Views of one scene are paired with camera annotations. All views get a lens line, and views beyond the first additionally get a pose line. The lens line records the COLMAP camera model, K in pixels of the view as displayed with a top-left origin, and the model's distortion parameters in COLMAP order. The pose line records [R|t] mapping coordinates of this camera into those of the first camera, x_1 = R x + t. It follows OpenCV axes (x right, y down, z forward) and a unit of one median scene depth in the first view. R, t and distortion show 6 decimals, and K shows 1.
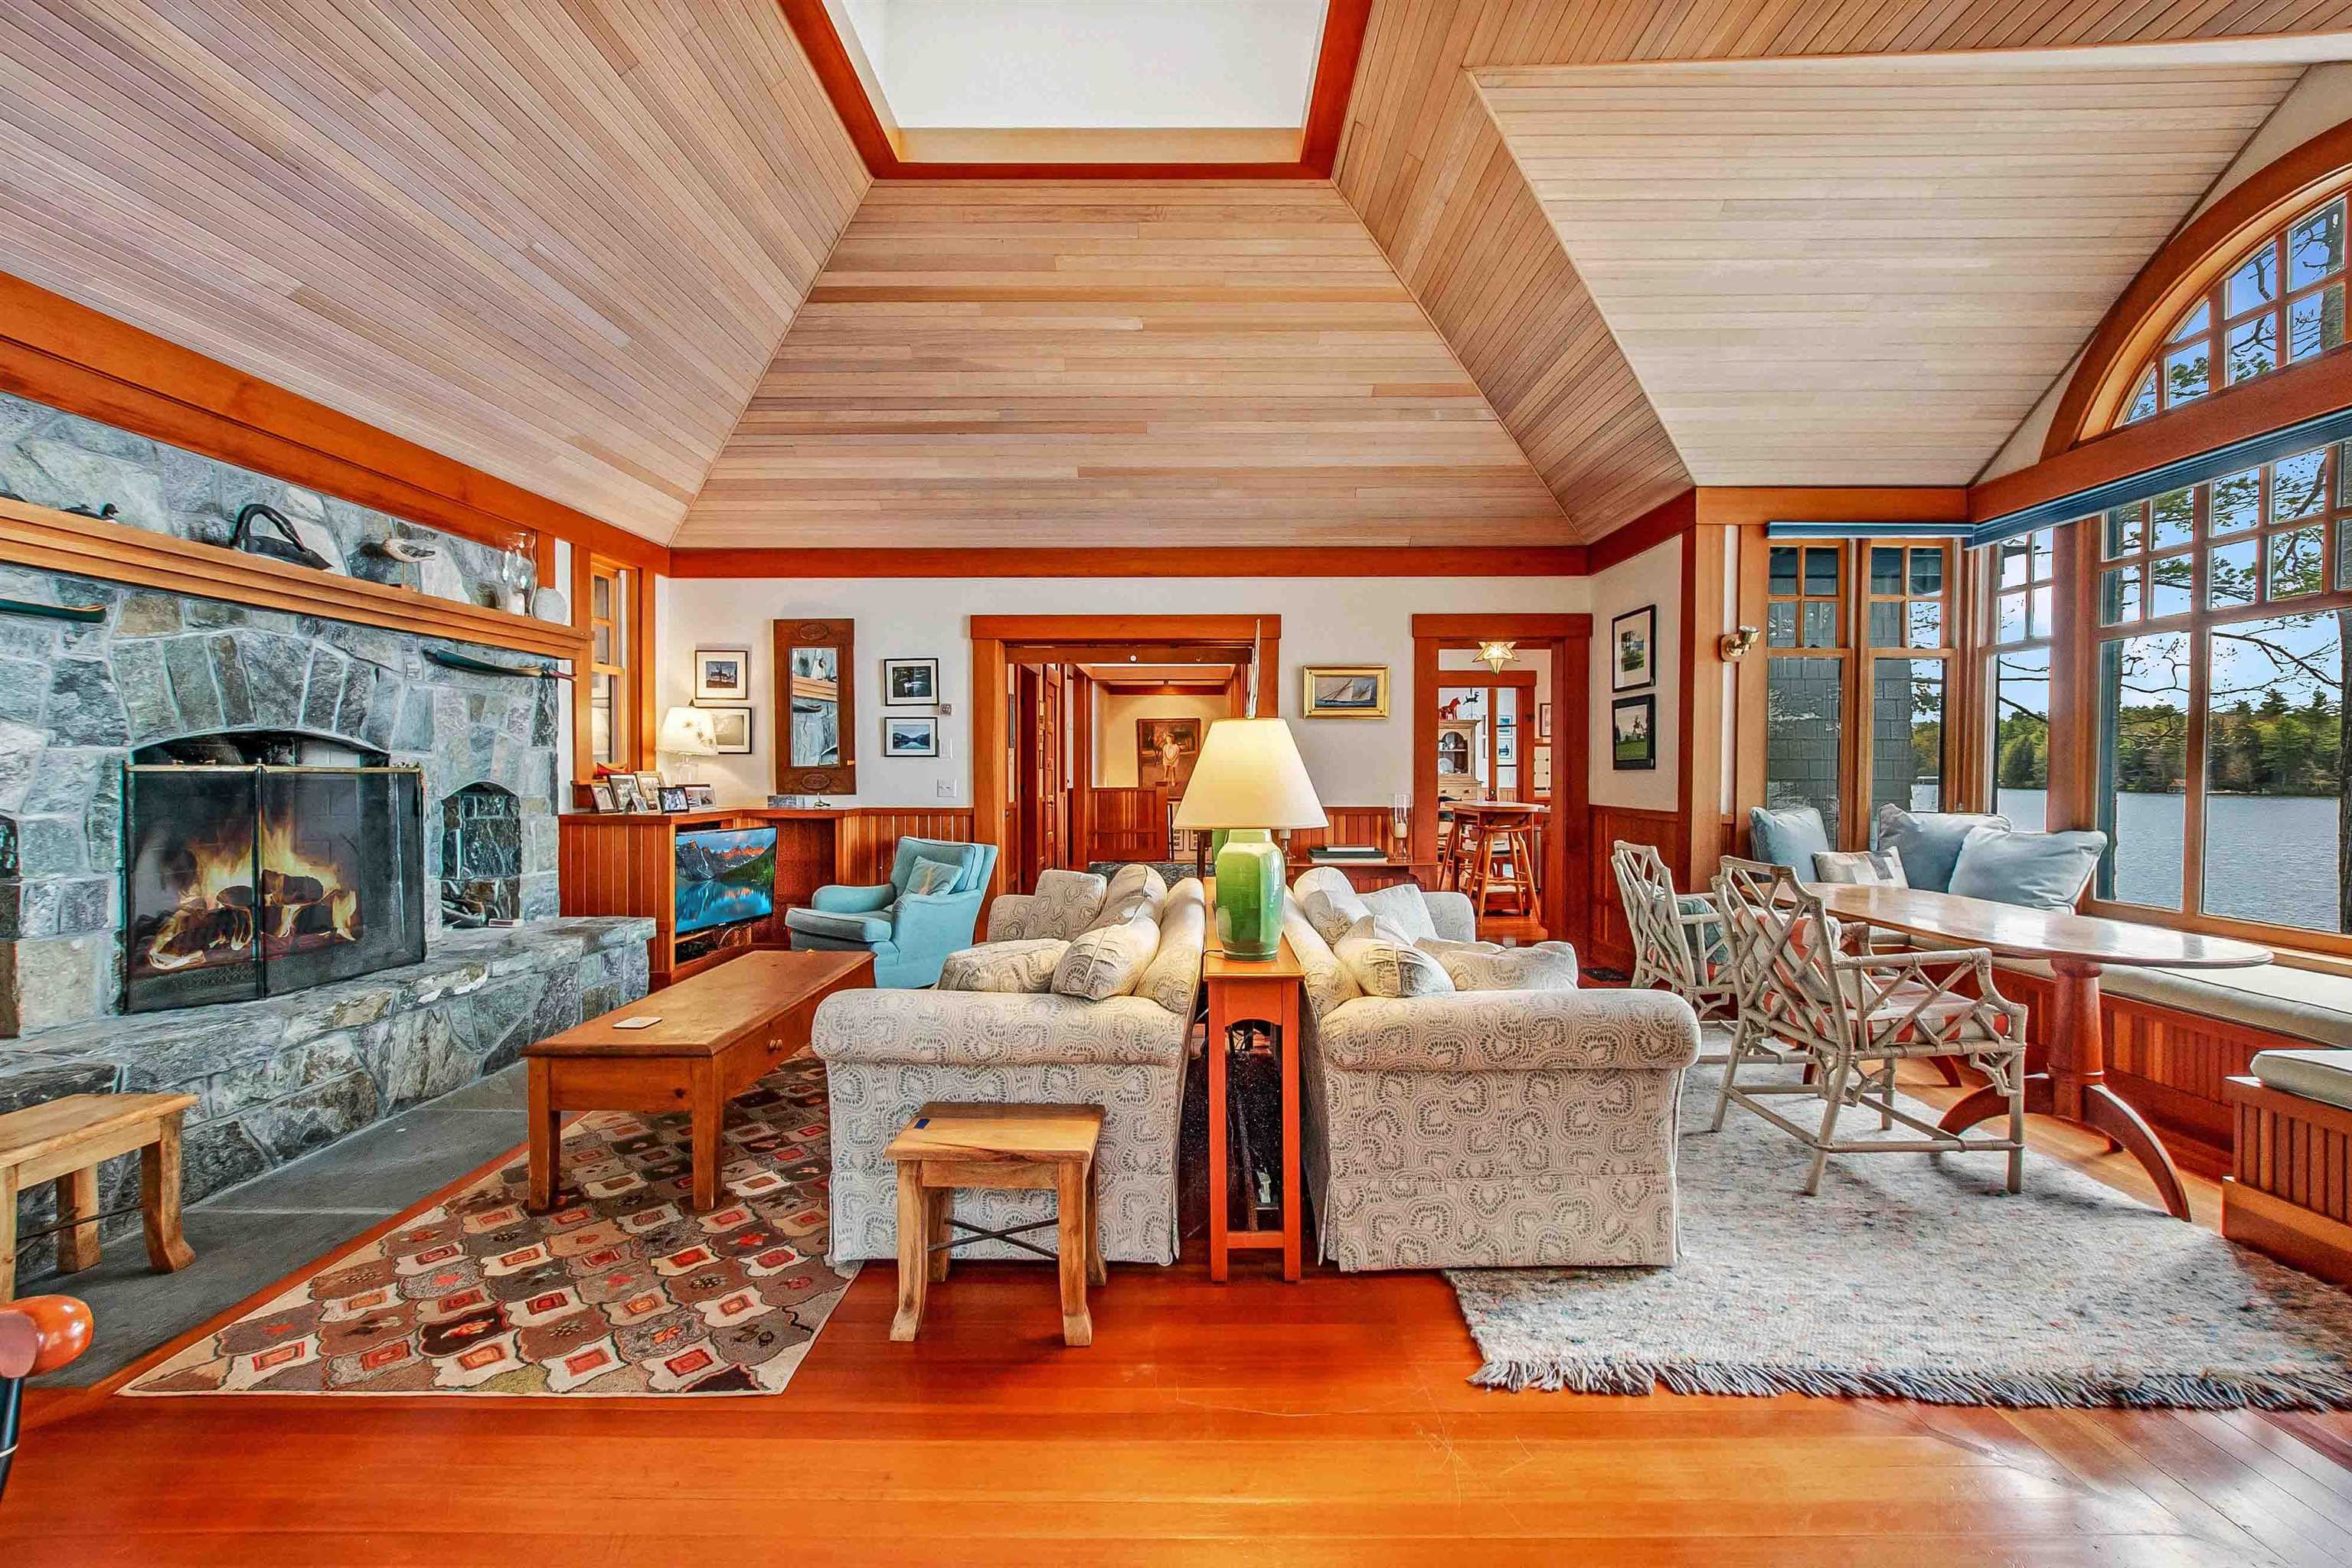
lens RADIAL K [[1055.3, 0, 1176.9], [0, 1055.3, 777.7], [0, 0, 1]] dist [-0.008942, 0.003521]
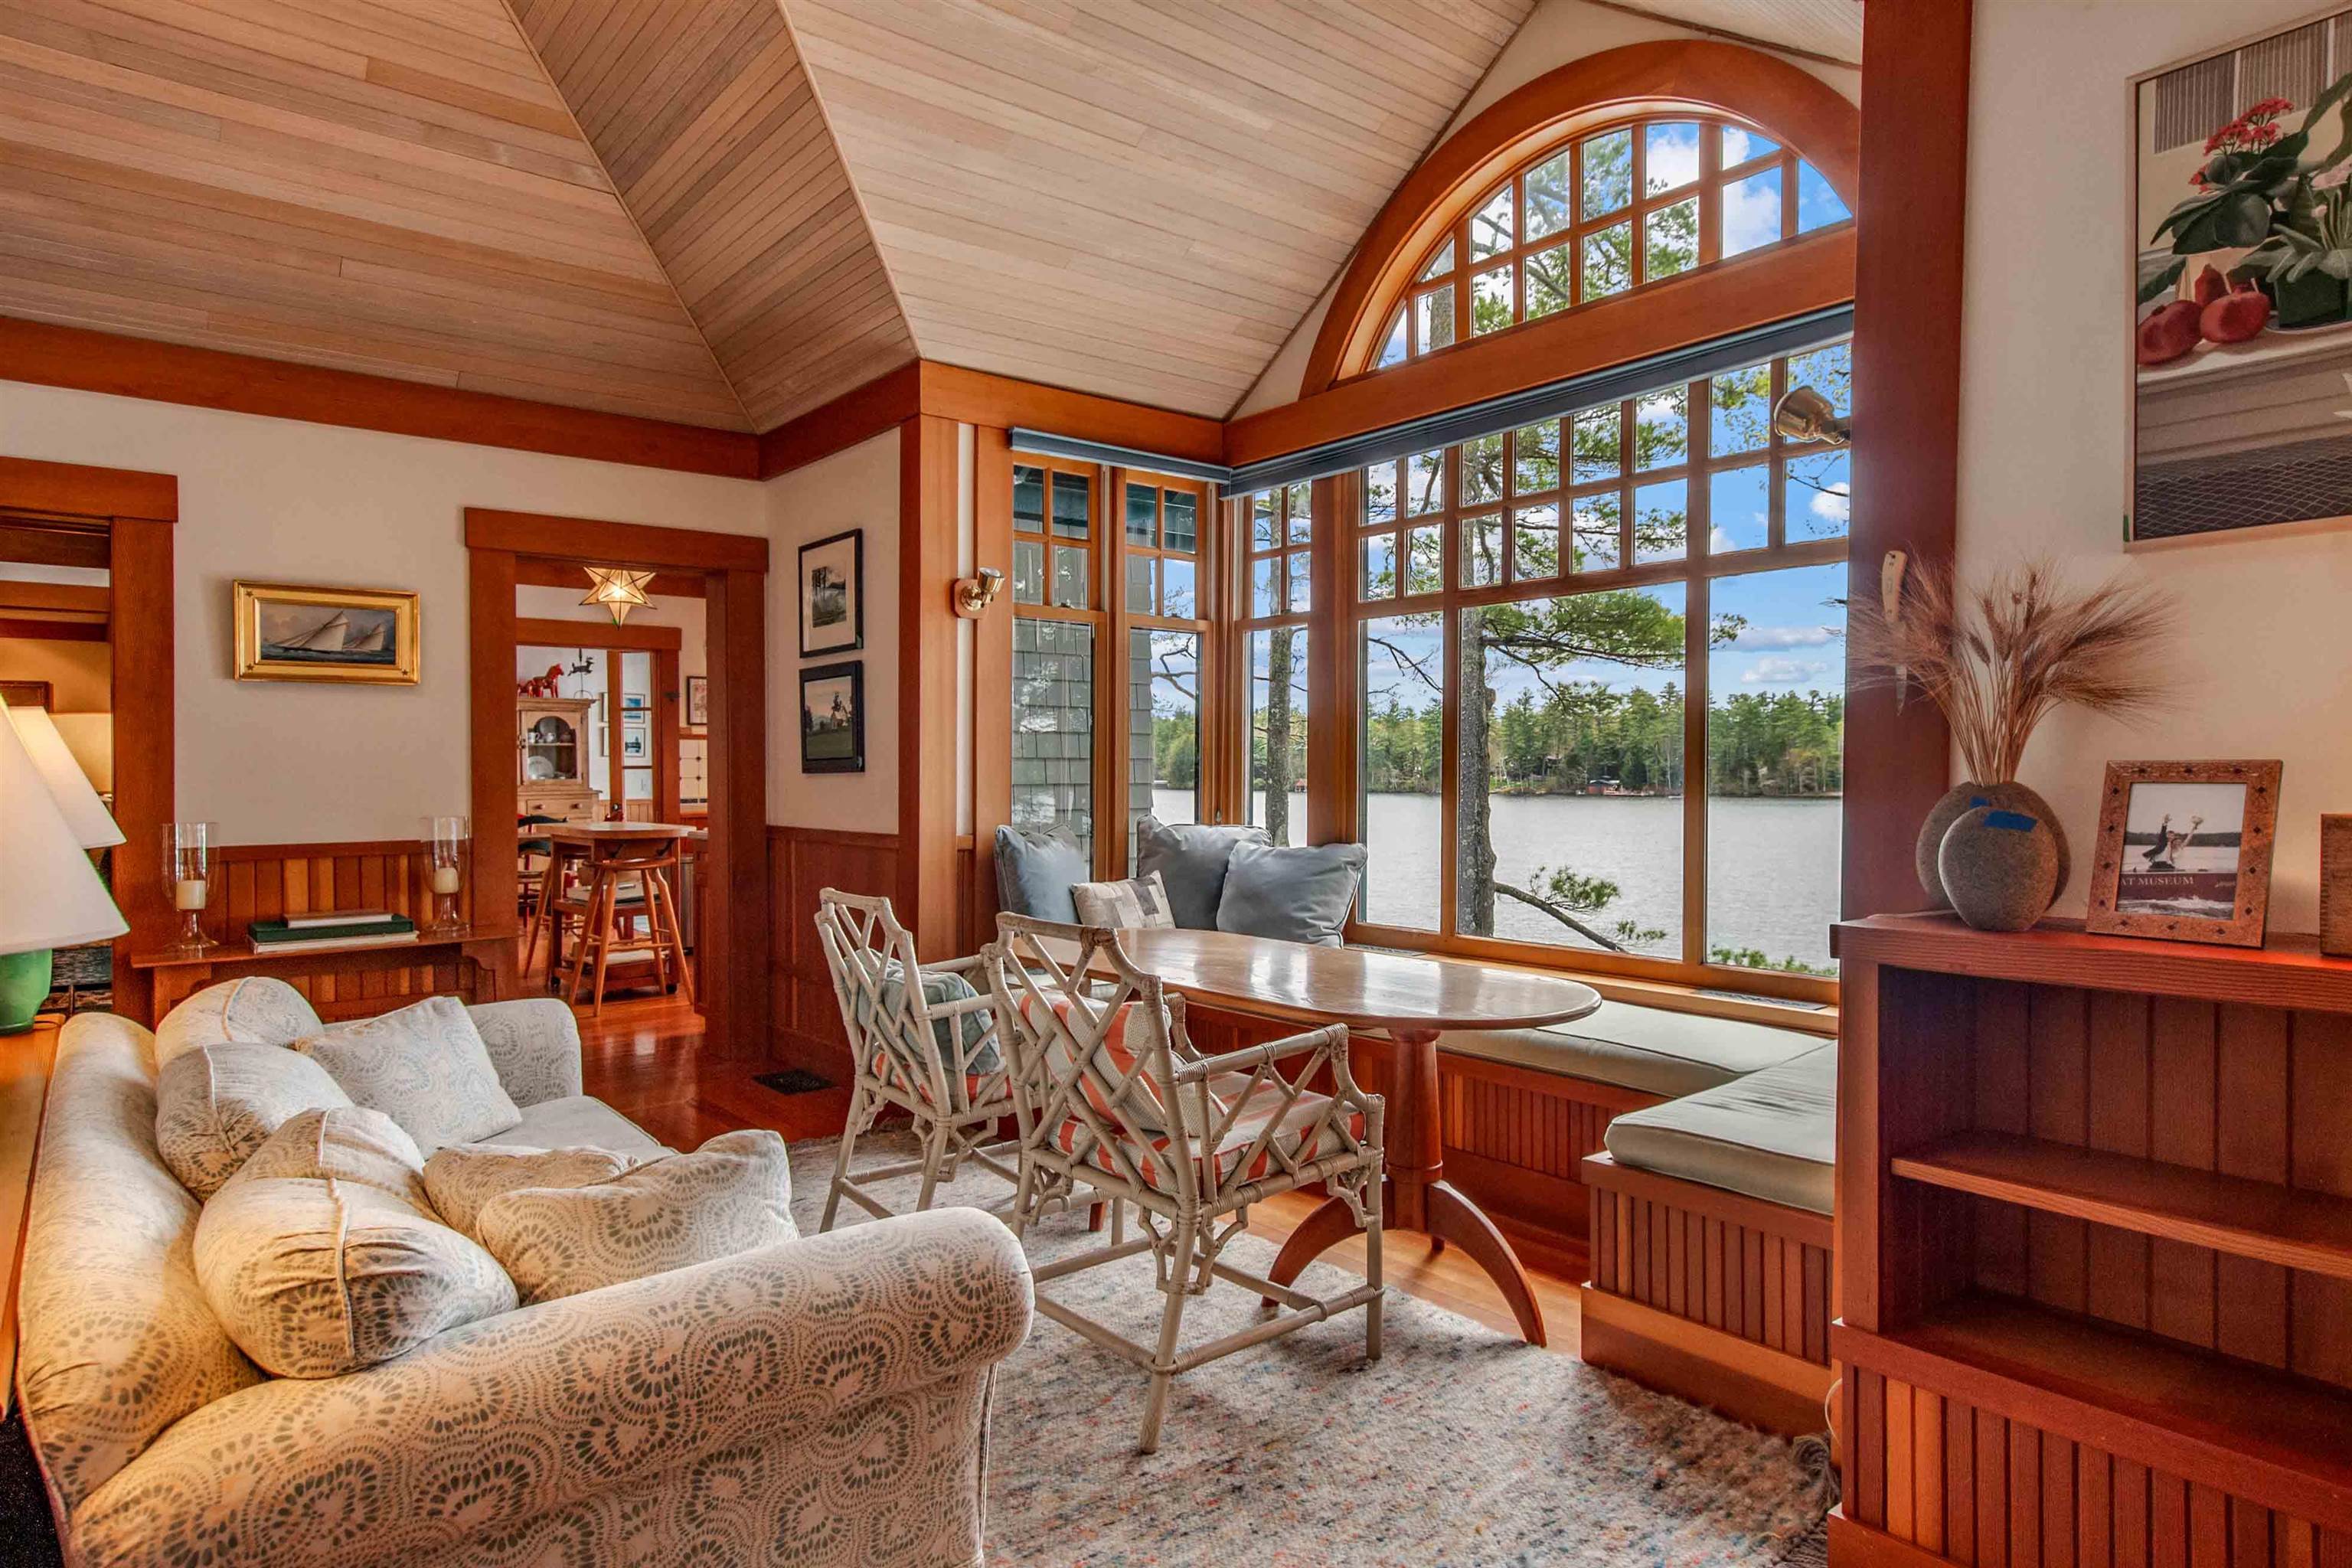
lens RADIAL K [[1348.5, 0, 1200.3], [0, 1348.5, 784.7], [0, 0, 1]] dist [0.006716, 0.005351]
pose [[0.766162, -0.010668, 0.642559, 0.073701], [0.009673, 0.999940, 0.005068, -0.002579], [-0.642575, 0.002333, 0.766219, 0.234878]]
